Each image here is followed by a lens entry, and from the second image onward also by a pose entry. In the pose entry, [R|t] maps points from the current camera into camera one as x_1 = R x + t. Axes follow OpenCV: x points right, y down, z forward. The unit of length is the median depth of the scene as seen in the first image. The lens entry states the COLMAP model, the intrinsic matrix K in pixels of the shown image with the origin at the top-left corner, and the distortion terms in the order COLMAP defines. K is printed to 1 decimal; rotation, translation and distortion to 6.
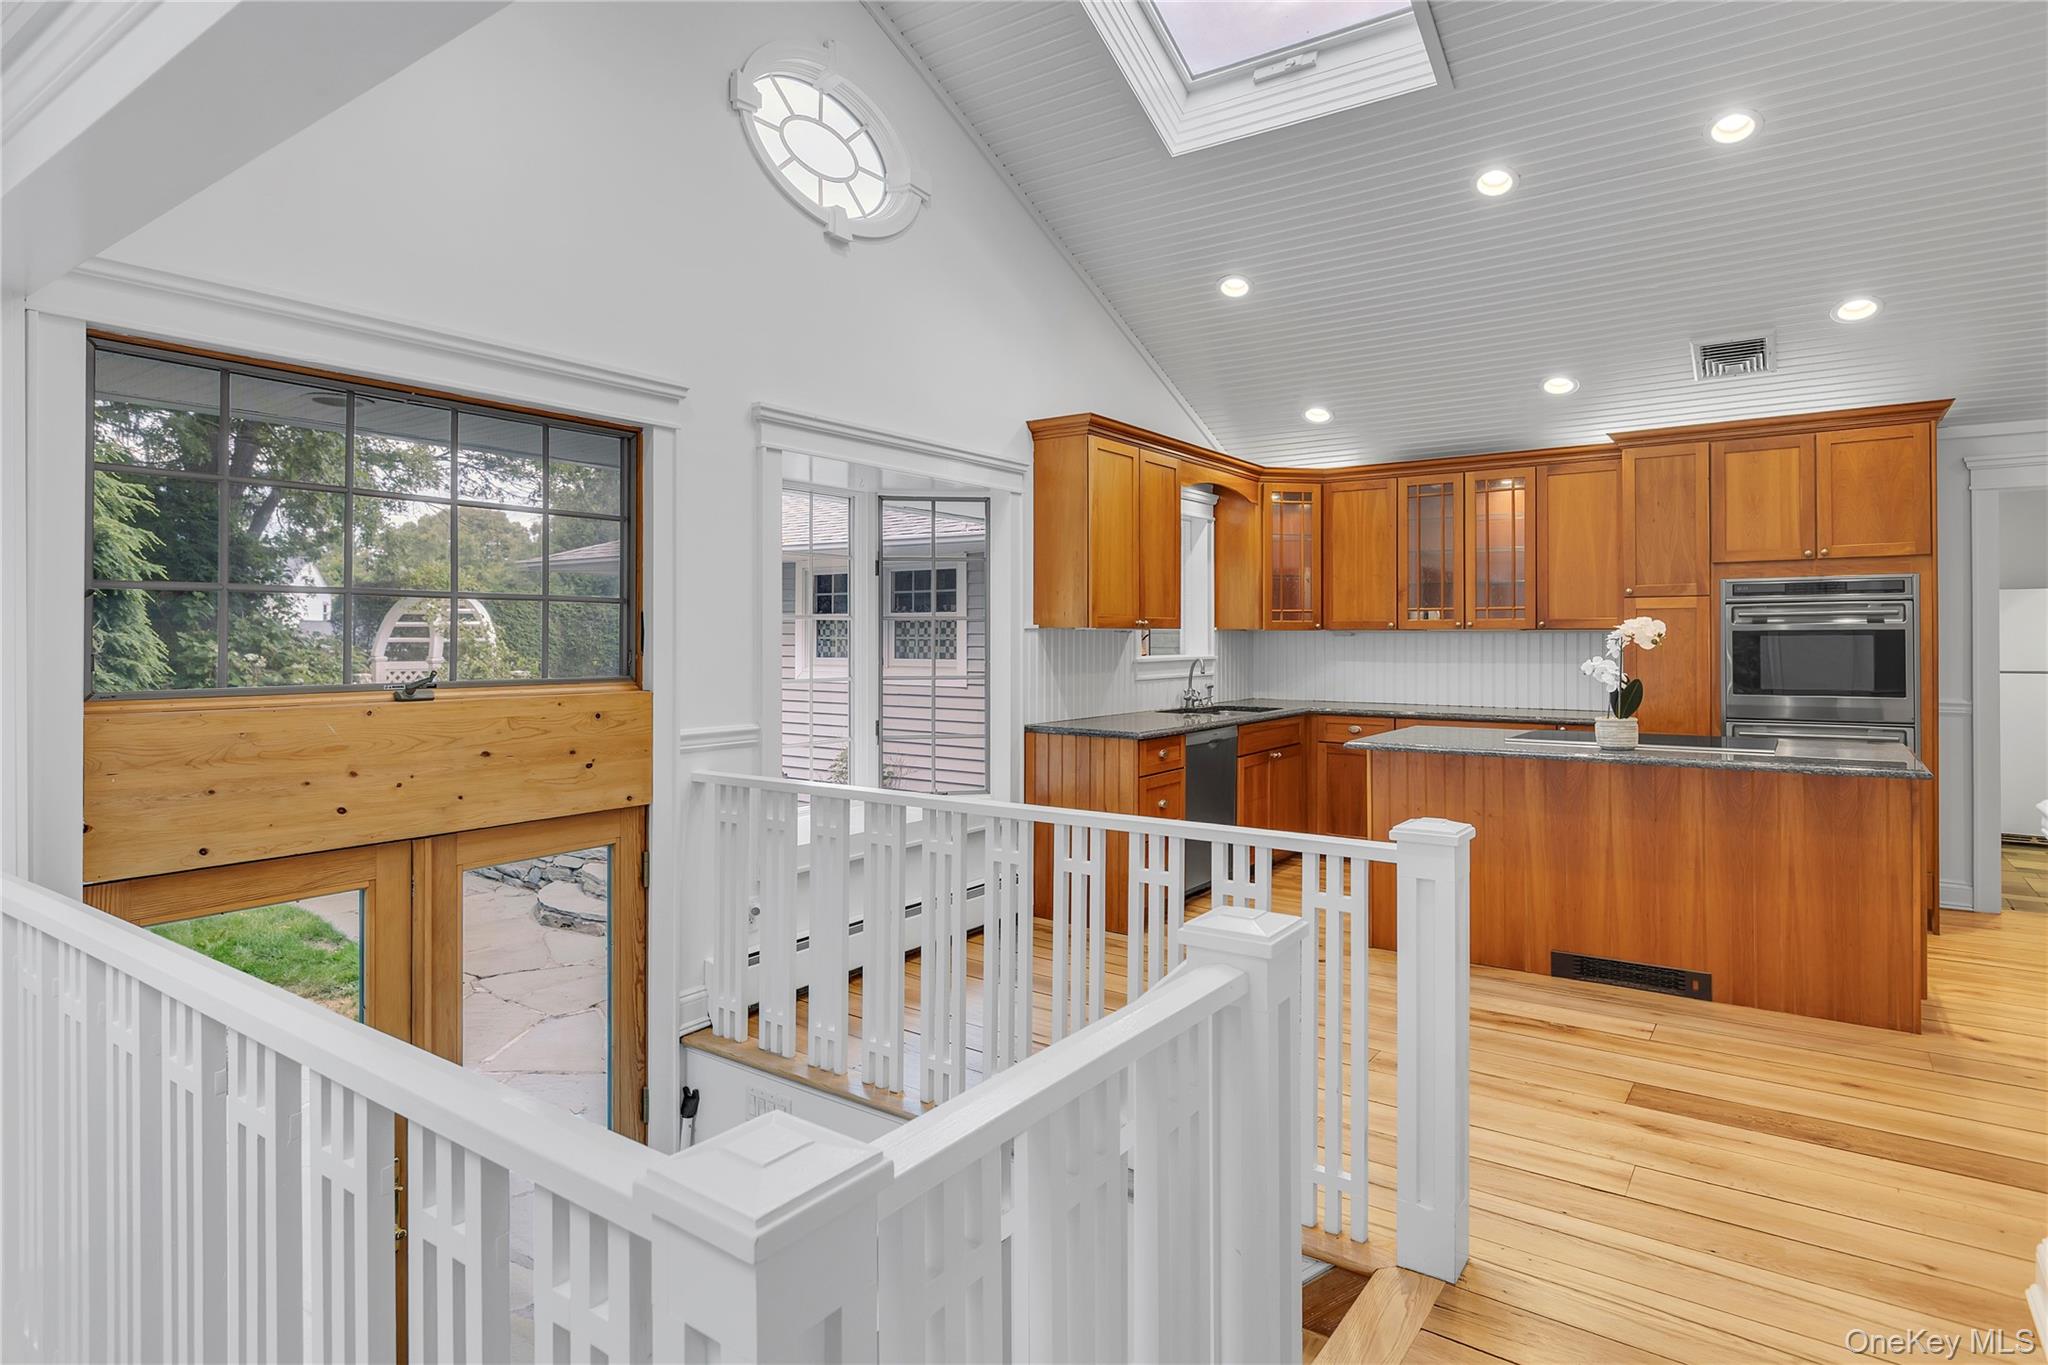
lens RADIAL K [[1116.4, 0, 1022.1], [0, 1116.4, 648.7], [0, 0, 1]] dist [-0.000728, 0.000019]
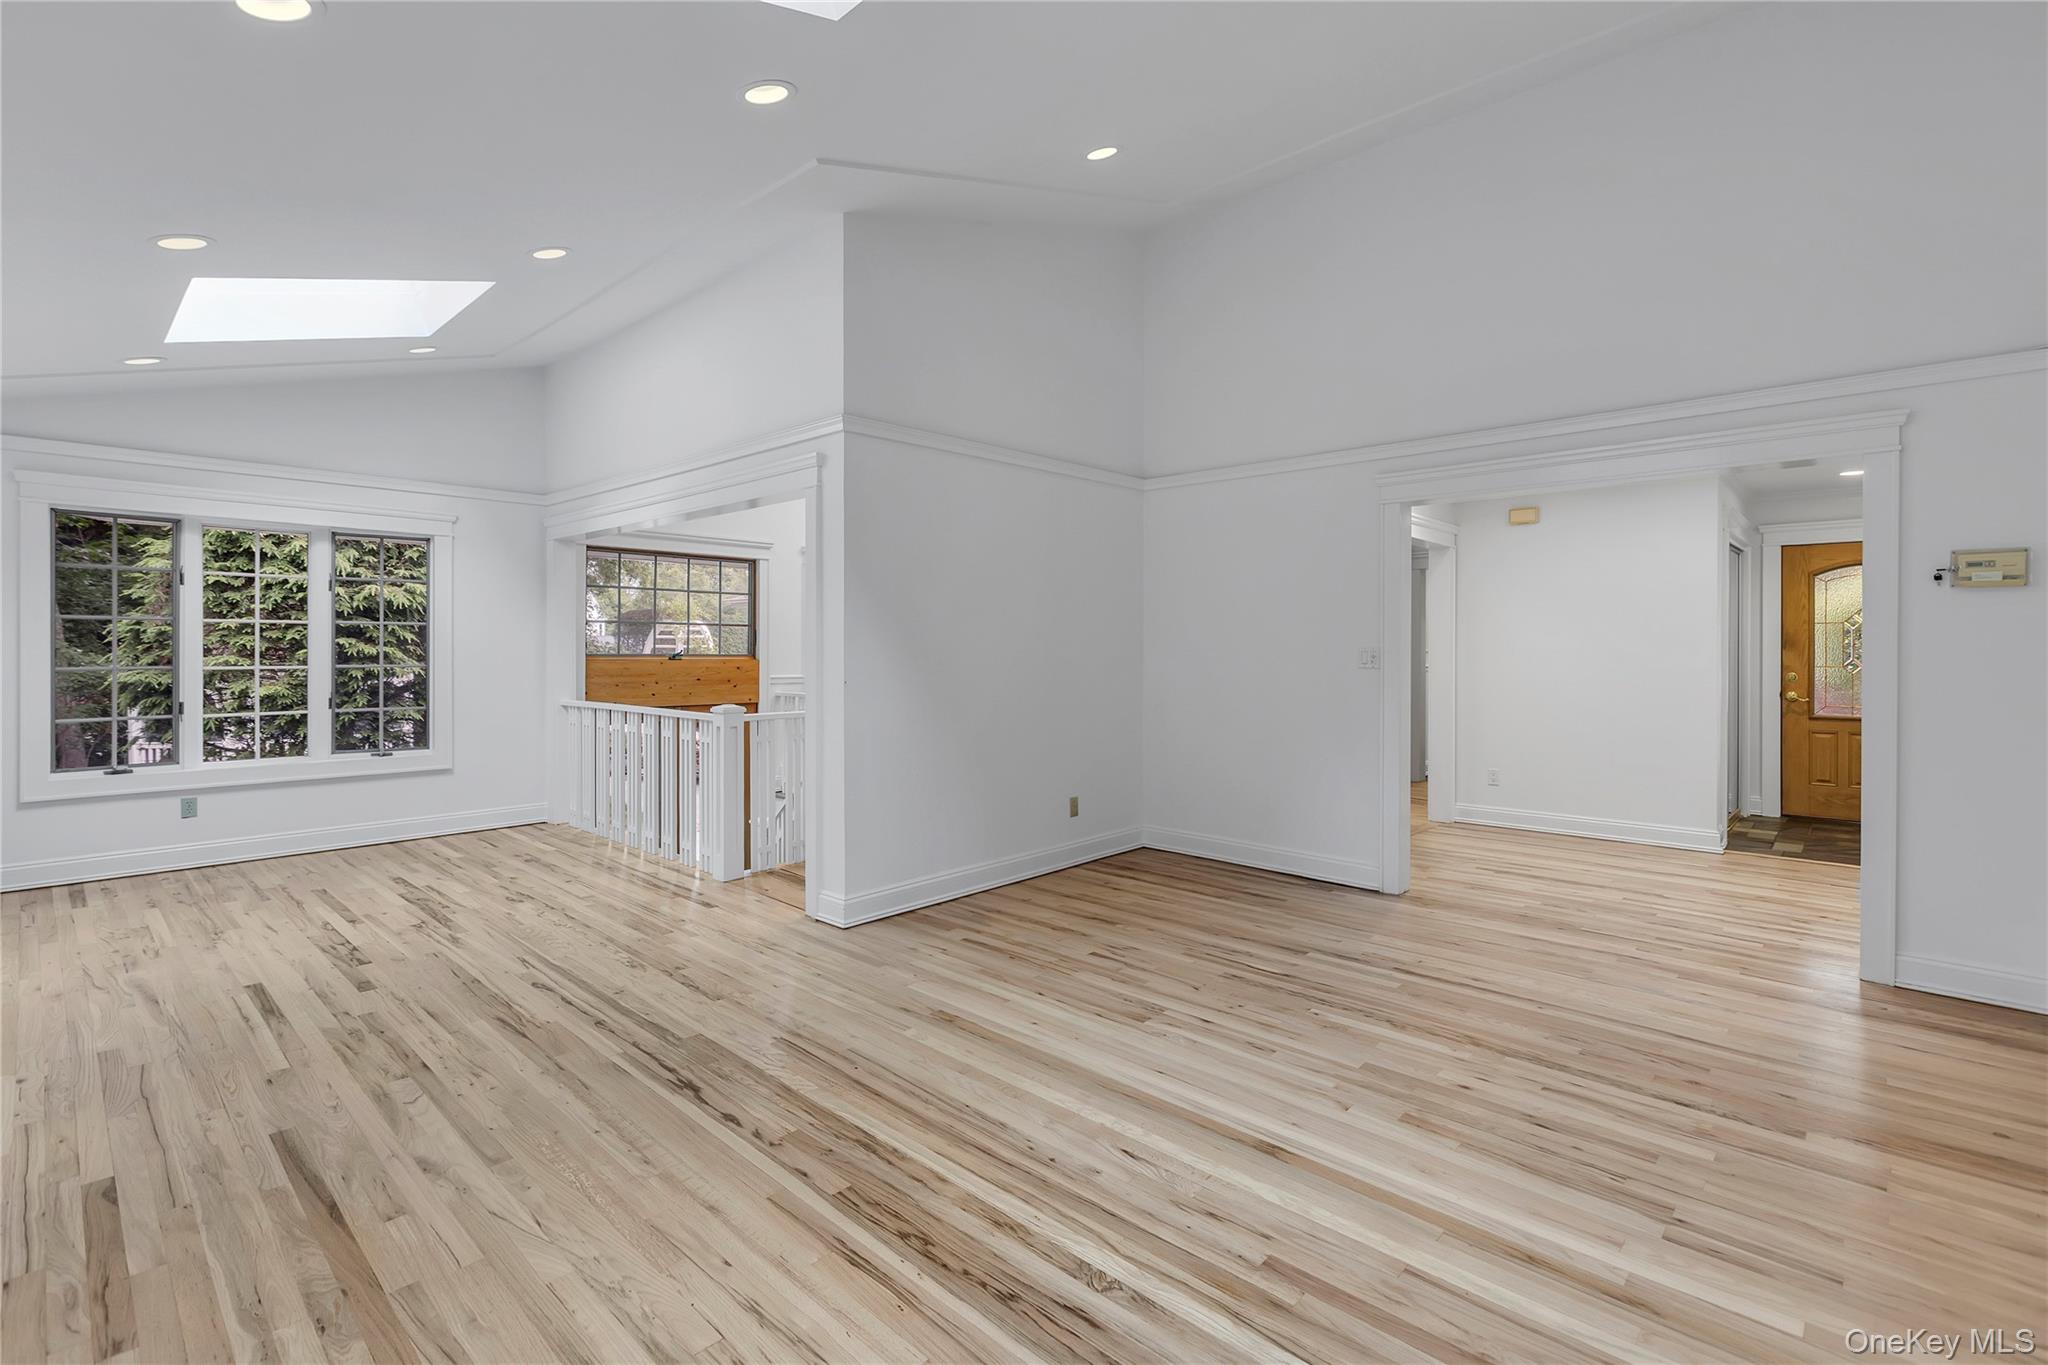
lens RADIAL K [[927.6, 0, 1024.0], [0, 927.6, 682.5], [0, 0, 1]] dist [-0.000117, -0.000031]
pose [[0.992351, 0.008671, -0.123141, 0.544835], [-0.005893, 0.999720, 0.022904, 0.036283], [0.123306, -0.022003, 0.992125, -1.070167]]
